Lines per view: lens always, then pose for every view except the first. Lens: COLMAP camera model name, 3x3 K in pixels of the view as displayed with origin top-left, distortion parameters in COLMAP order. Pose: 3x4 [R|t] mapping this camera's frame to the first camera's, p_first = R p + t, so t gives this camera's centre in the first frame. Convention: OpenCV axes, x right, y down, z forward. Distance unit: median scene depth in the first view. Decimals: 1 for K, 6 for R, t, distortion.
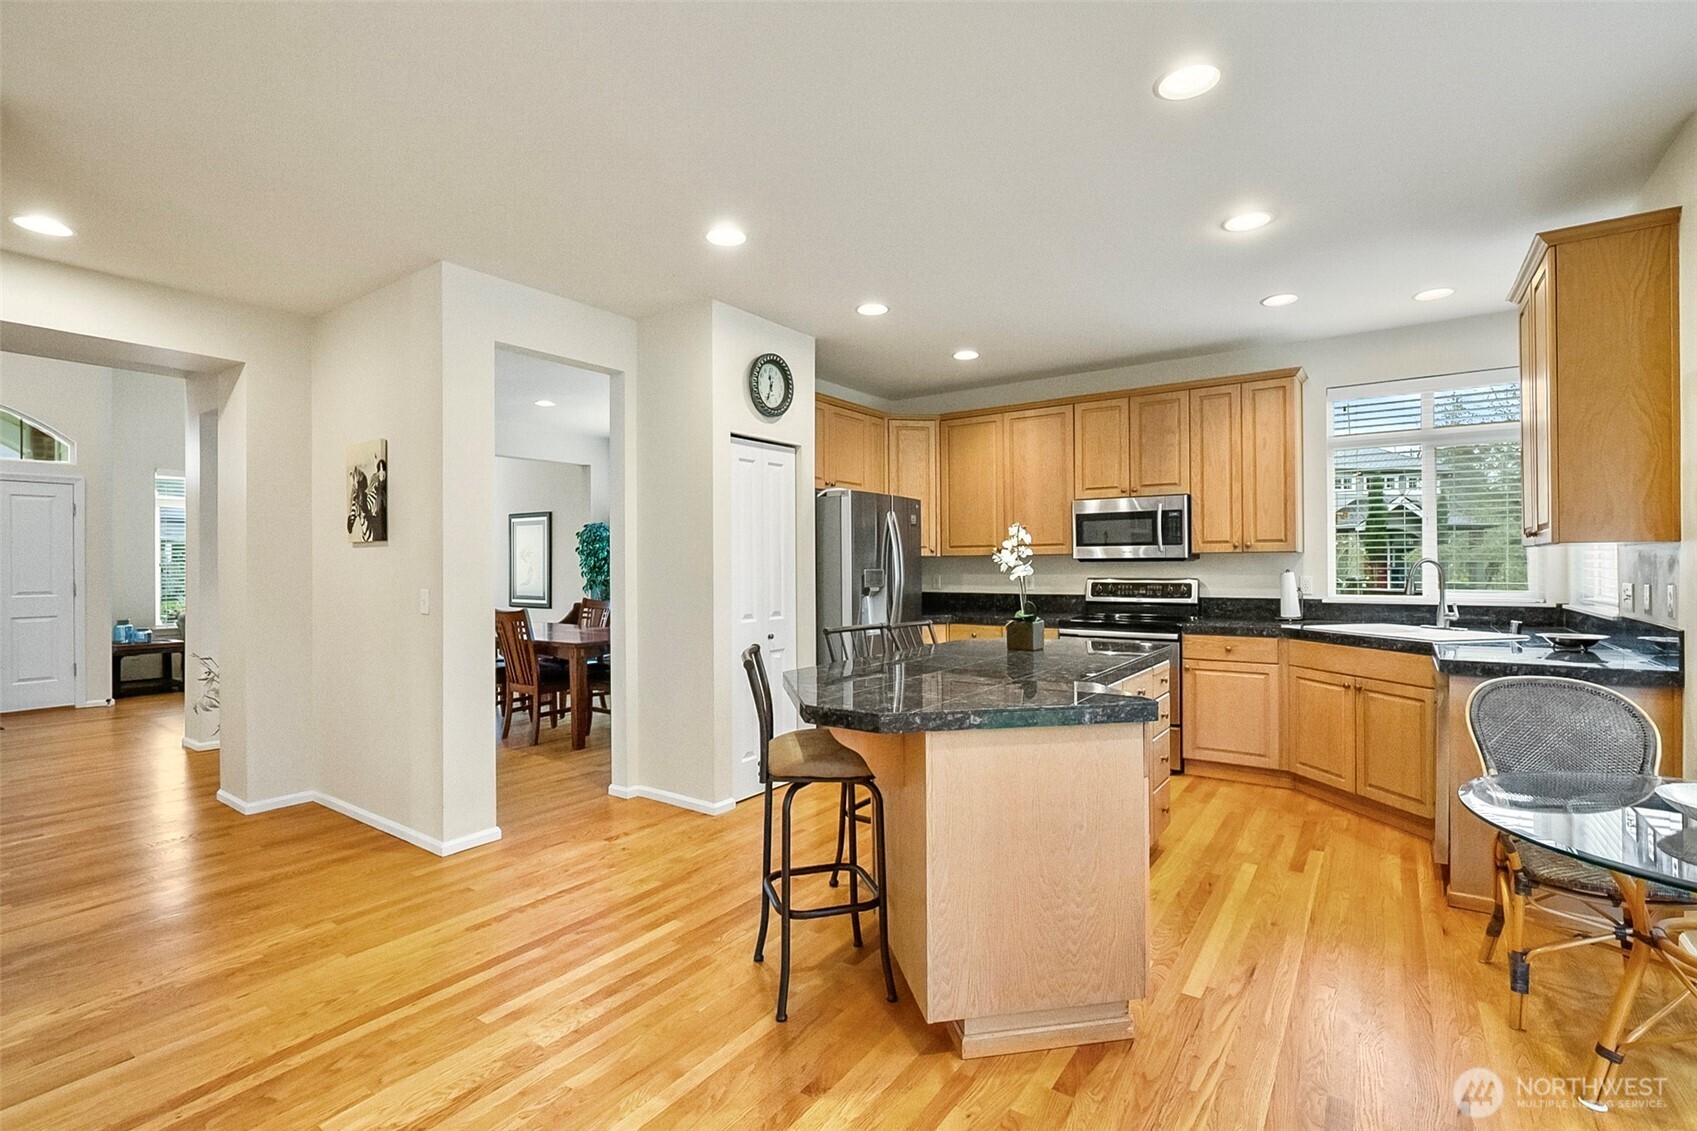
lens RADIAL K [[778.1, 0, 847.4], [0, 778.1, 561.2], [0, 0, 1]] dist [-0.017988, 0.006059]
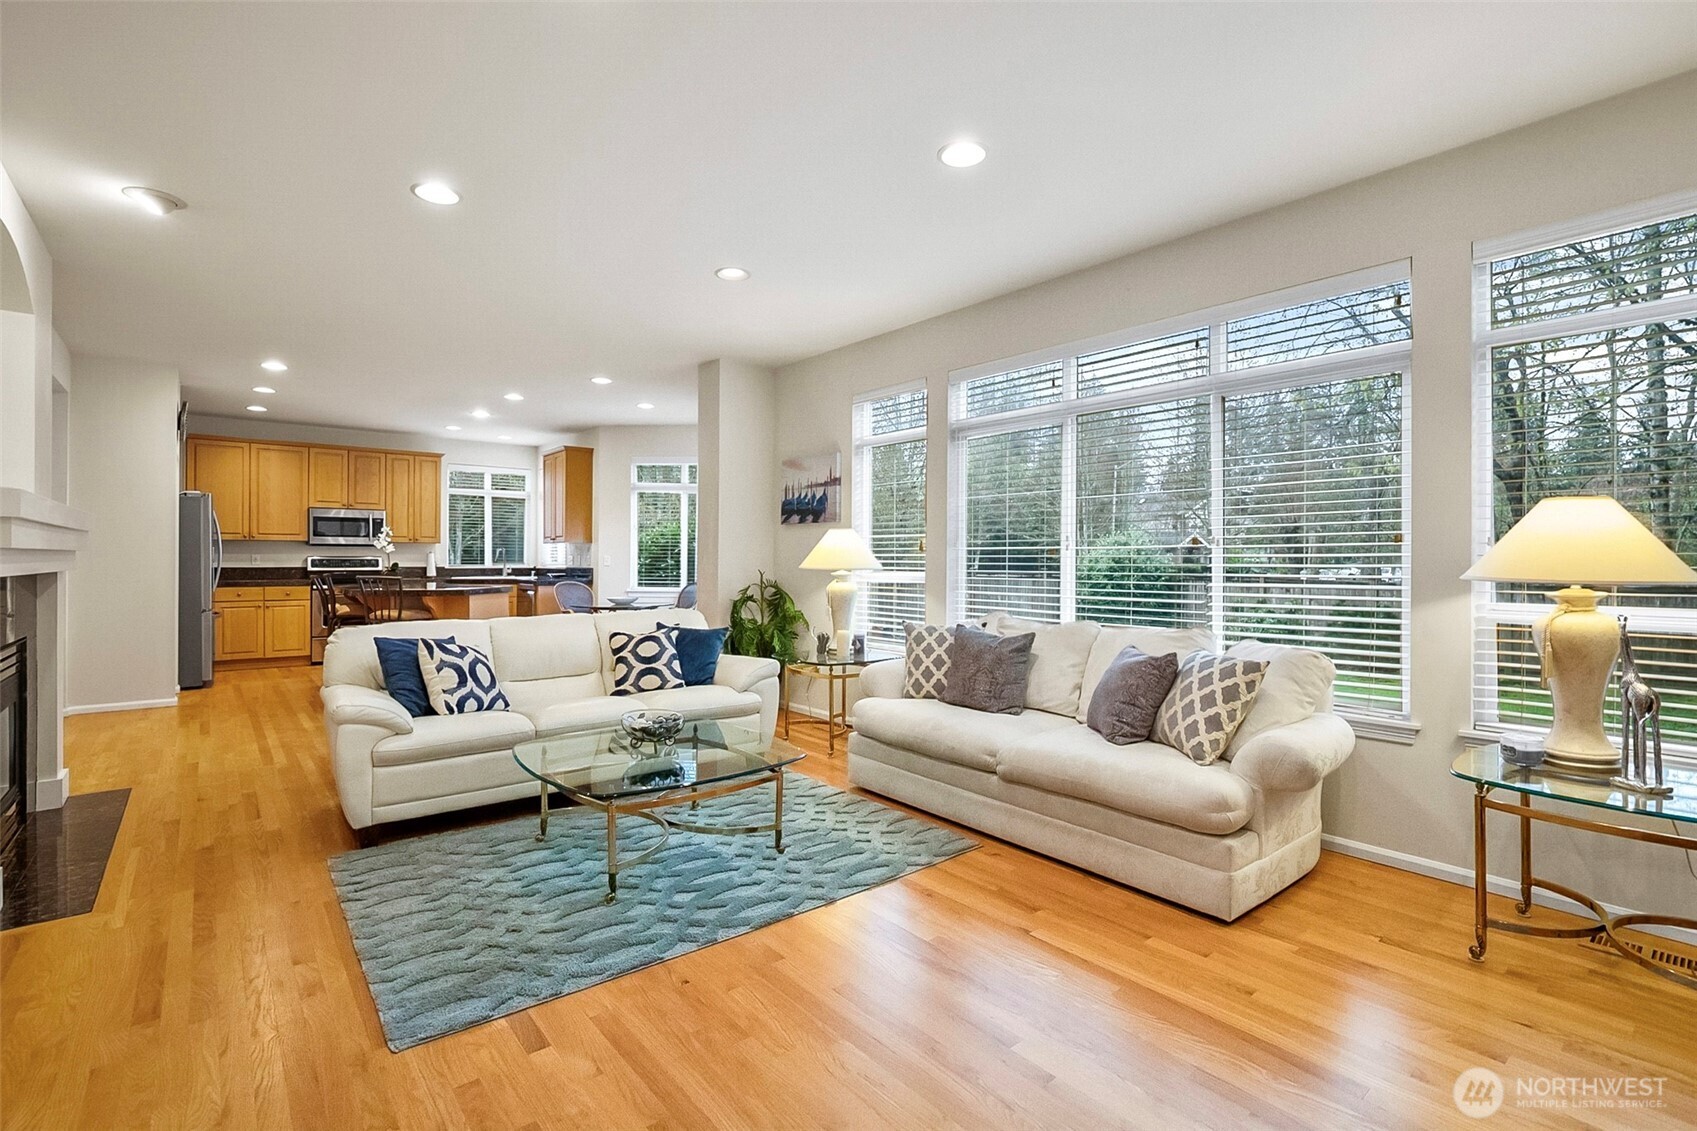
lens RADIAL K [[778.1, 0, 854.5], [0, 778.1, 557.0], [0, 0, 1]] dist [-0.017988, 0.006059]
pose [[0.255535, 0.012257, 0.966722, -1.186183], [-0.009012, 0.999906, -0.010295, 0.037855], [-0.966758, -0.006081, 0.255622, -0.620775]]
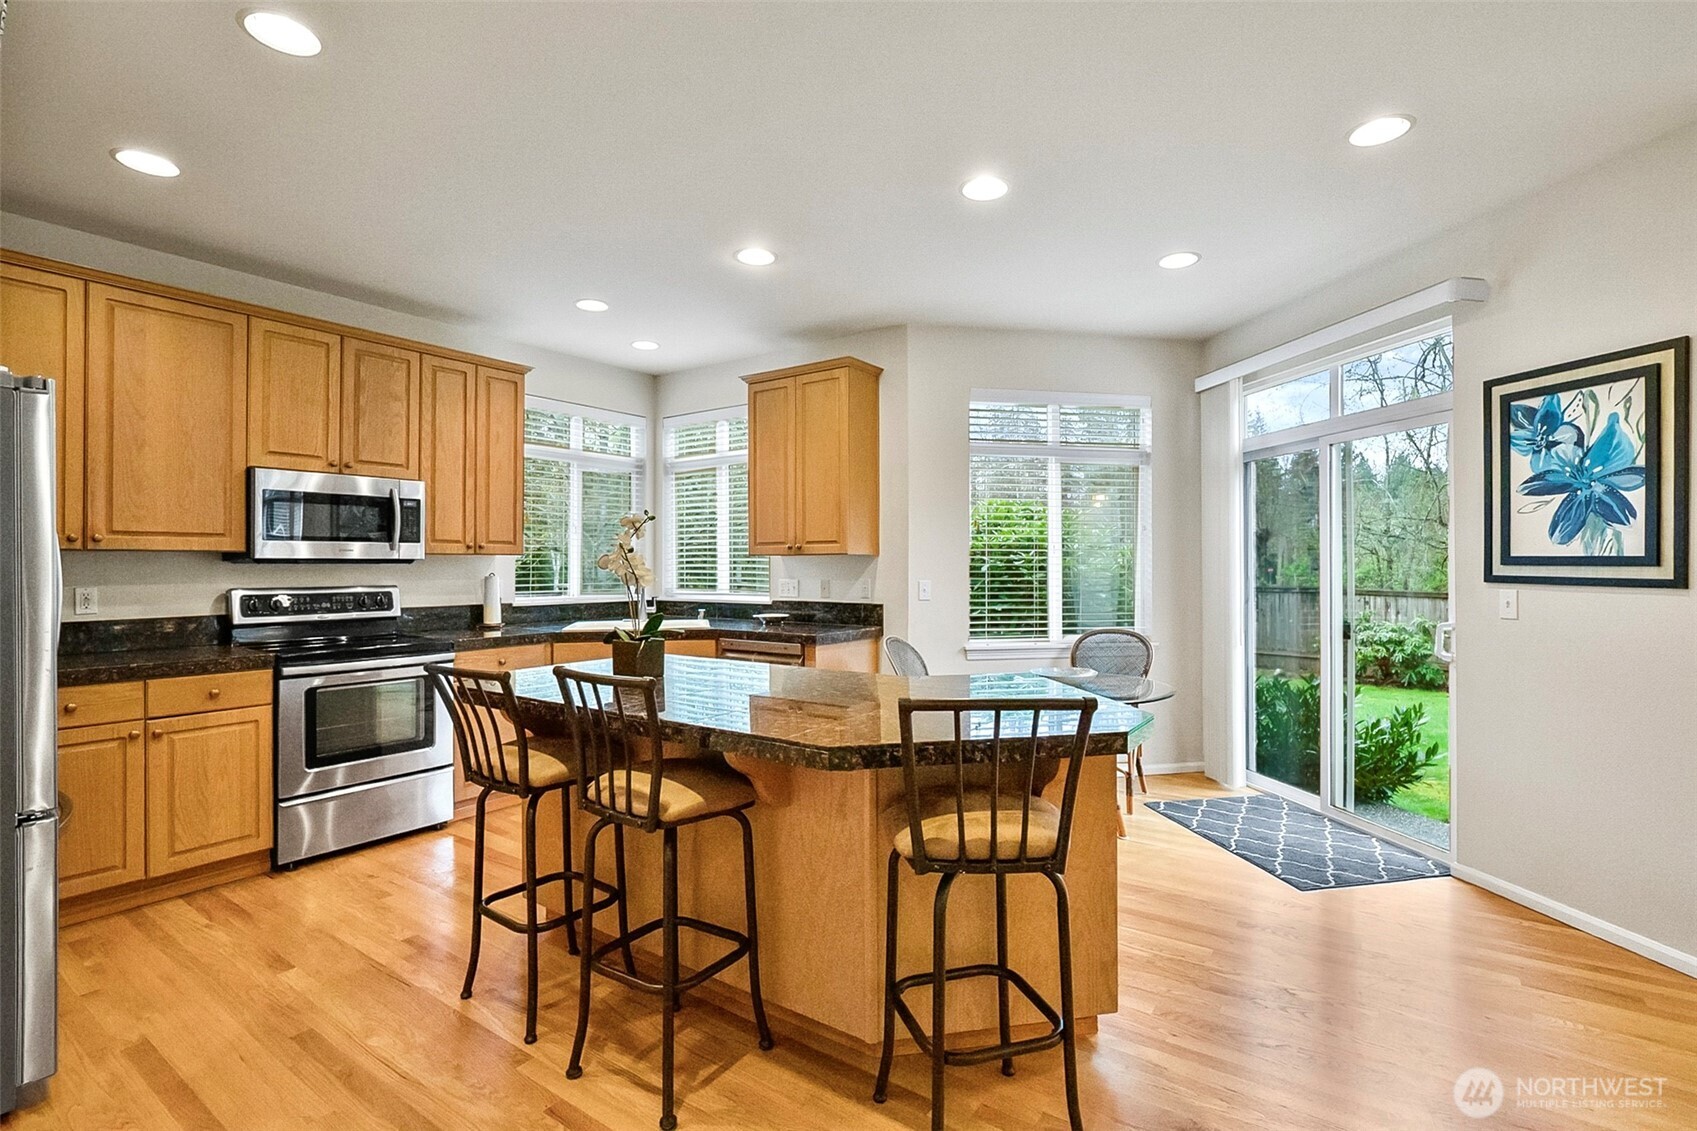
lens RADIAL K [[778.1, 0, 850.8], [0, 778.1, 559.6], [0, 0, 1]] dist [-0.017988, 0.006059]
pose [[-0.006802, 0.014073, 0.999878, -0.420873], [-0.002763, 0.999897, -0.014092, 0.006638], [-0.999973, -0.002858, -0.006762, 0.624254]]
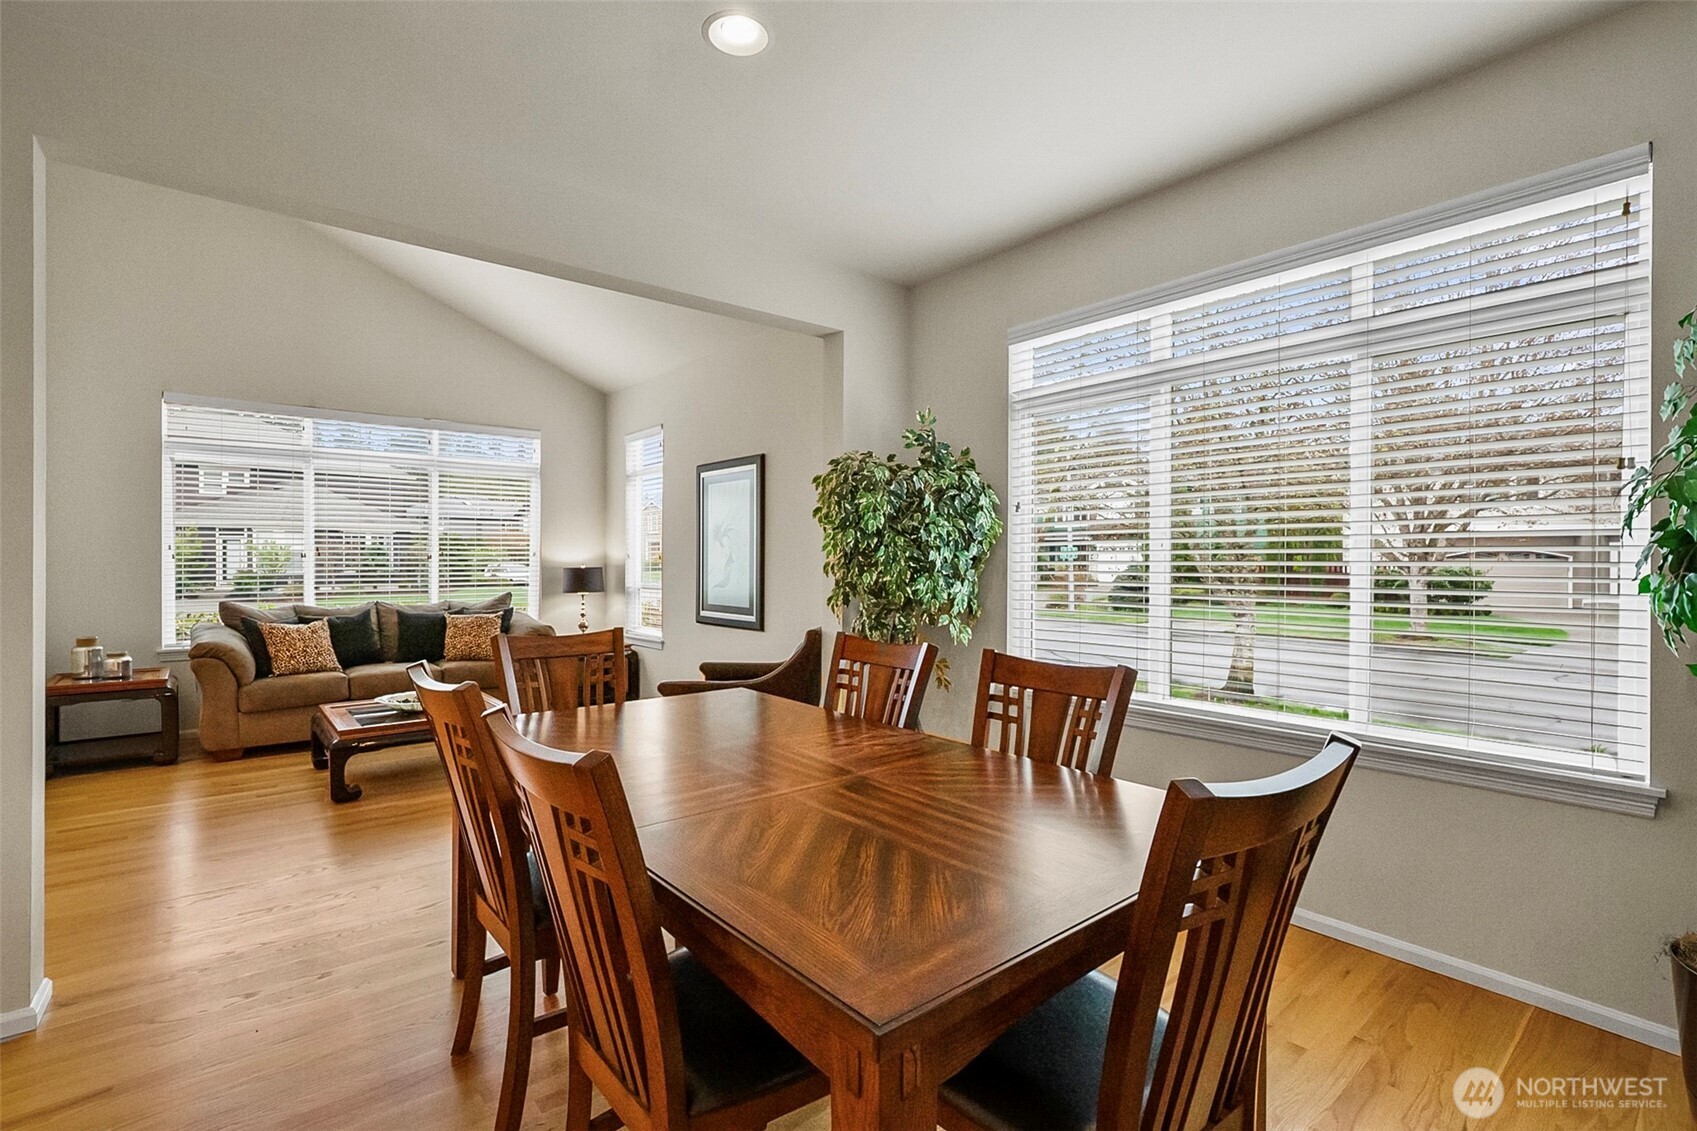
lens RADIAL K [[778.1, 0, 845.9], [0, 778.1, 562.6], [0, 0, 1]] dist [-0.017988, 0.006059]
pose [[0.964454, 0.007290, -0.264152, -0.392018], [-0.005476, 0.999956, 0.007602, 0.017608], [0.264196, -0.005885, 0.964451, 1.057131]]
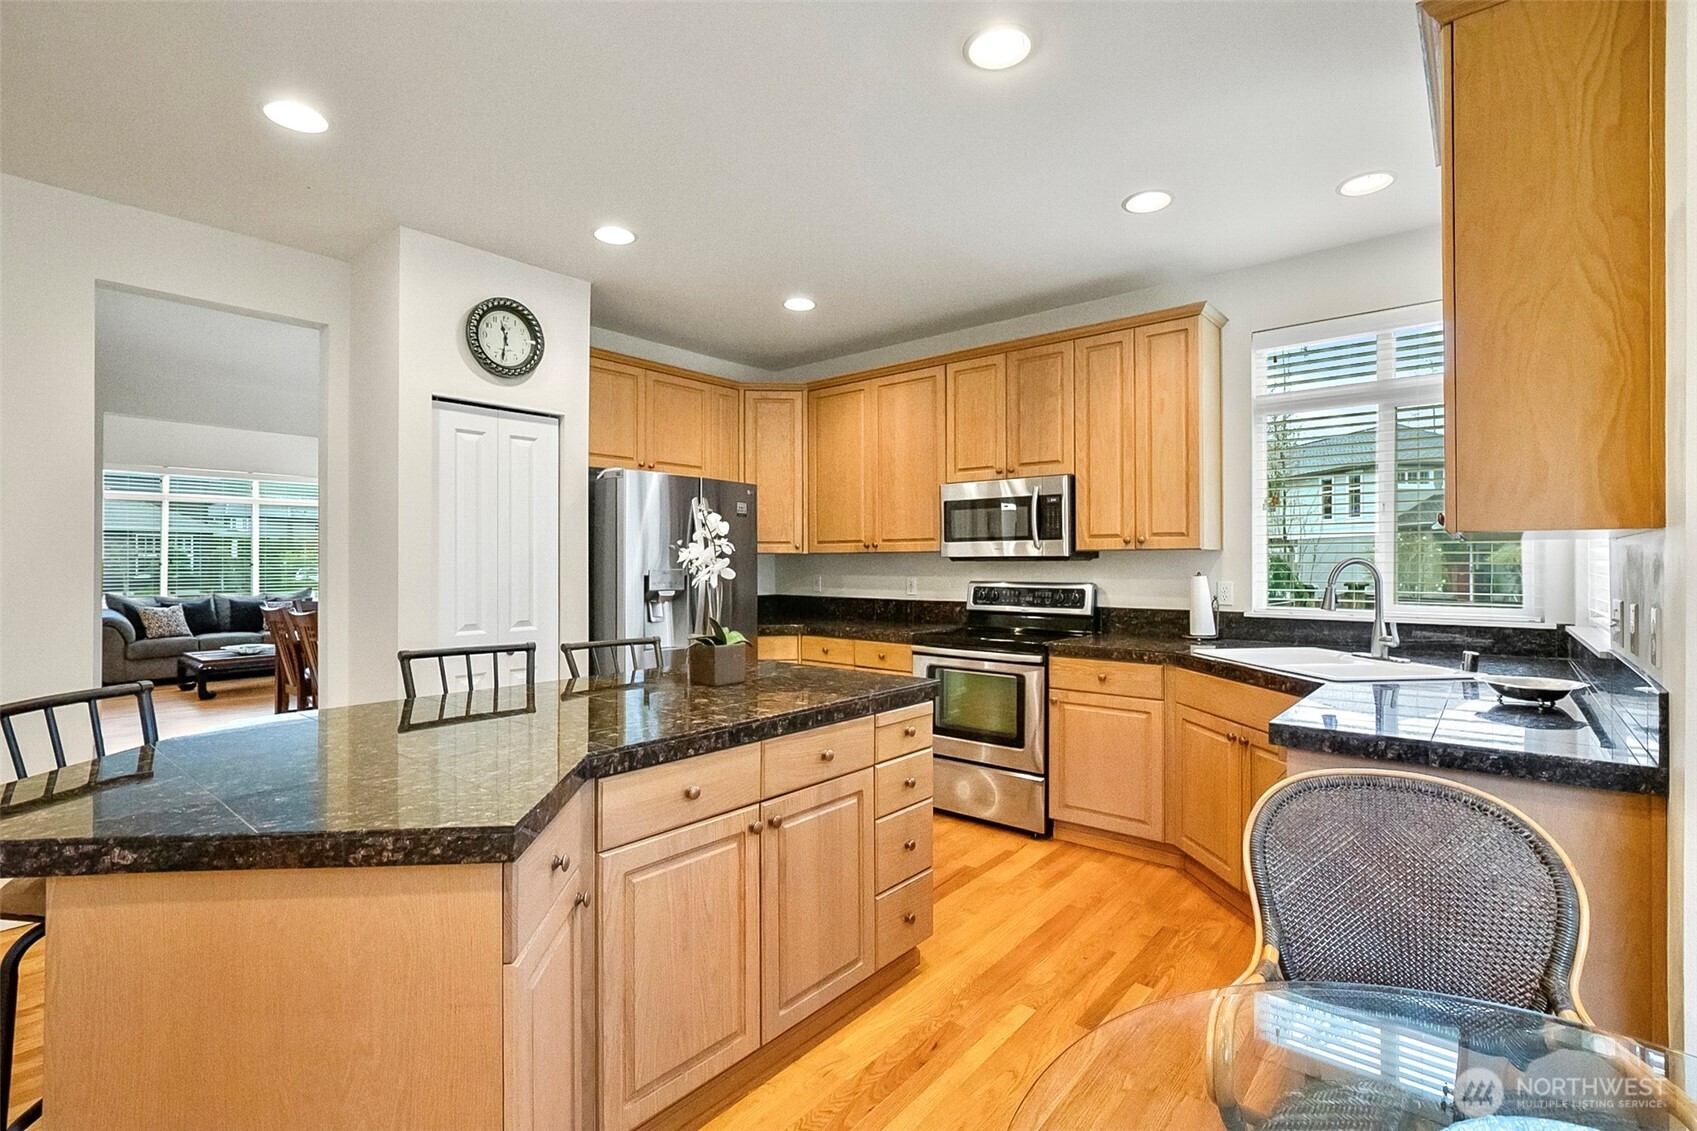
lens RADIAL K [[778.1, 0, 847.8], [0, 778.1, 559.4], [0, 0, 1]] dist [-0.017988, 0.006059]
pose [[0.996523, 0.004769, -0.083179, 0.317885], [-0.004806, 0.999988, -0.000243, -0.000208], [0.083177, 0.000642, 0.996535, 0.235327]]
